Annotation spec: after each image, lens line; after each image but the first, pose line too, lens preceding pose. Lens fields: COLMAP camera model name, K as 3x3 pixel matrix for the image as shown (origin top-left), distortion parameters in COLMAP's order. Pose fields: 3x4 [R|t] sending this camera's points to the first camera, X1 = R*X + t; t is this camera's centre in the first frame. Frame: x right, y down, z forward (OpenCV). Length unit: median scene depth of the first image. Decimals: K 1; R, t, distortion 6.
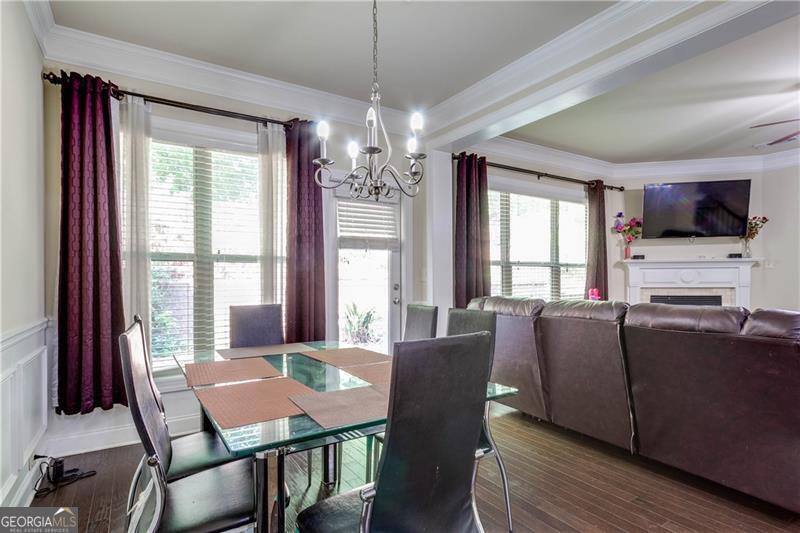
lens RADIAL K [[417.9, 0, 389.1], [0, 417.9, 275.0], [0, 0, 1]] dist [-0.000144, -0.001566]
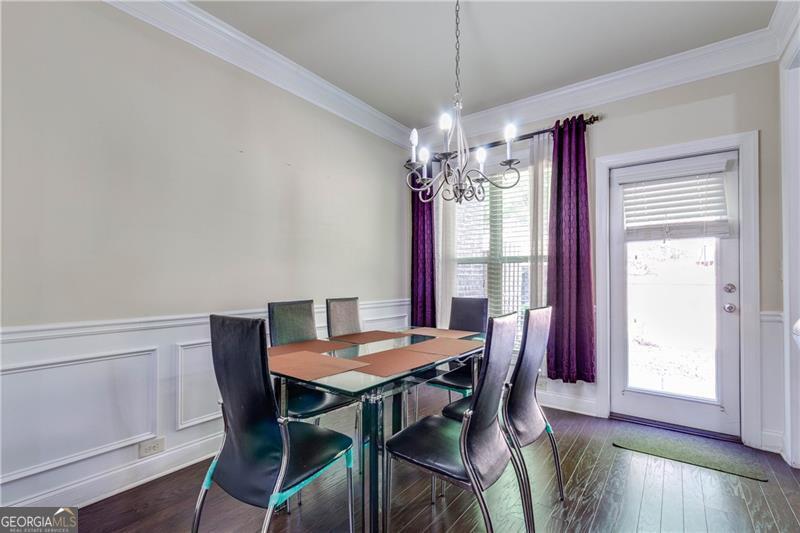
lens RADIAL K [[366.7, 0, 405.0], [0, 366.7, 273.1], [0, 0, 1]] dist [-0.004594, -0.000448]
pose [[0.364788, -0.008178, -0.931055, 0.366022], [0.011756, 0.999922, -0.004178, -0.000181], [0.931016, -0.009421, 0.364856, 0.241966]]
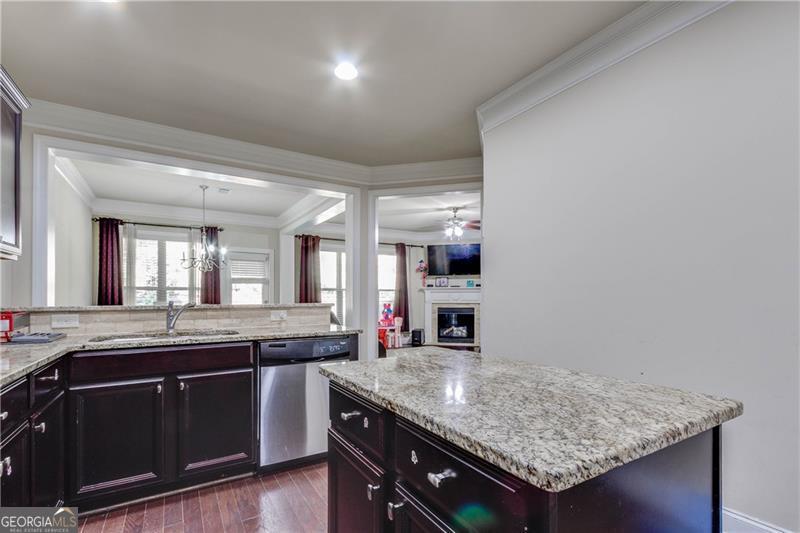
lens RADIAL K [[366.7, 0, 396.5], [0, 366.7, 295.3], [0, 0, 1]] dist [-0.004594, -0.000448]
pose [[0.999422, 0.000322, -0.033983, 0.662062], [-0.000356, 0.999999, -0.001008, -0.001354], [0.033982, 0.001019, 0.999422, -0.701271]]
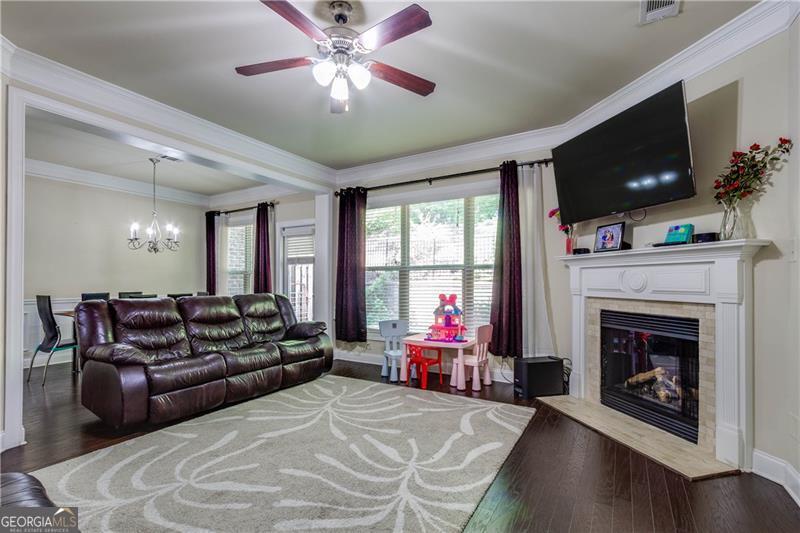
lens RADIAL K [[366.7, 0, 397.8], [0, 366.7, 278.7], [0, 0, 1]] dist [-0.004594, -0.000448]
pose [[0.449024, -0.003047, -0.893515, 1.298130], [0.001938, 0.999995, -0.002436, 0.002489], [0.893518, -0.000638, 0.449027, 0.610792]]
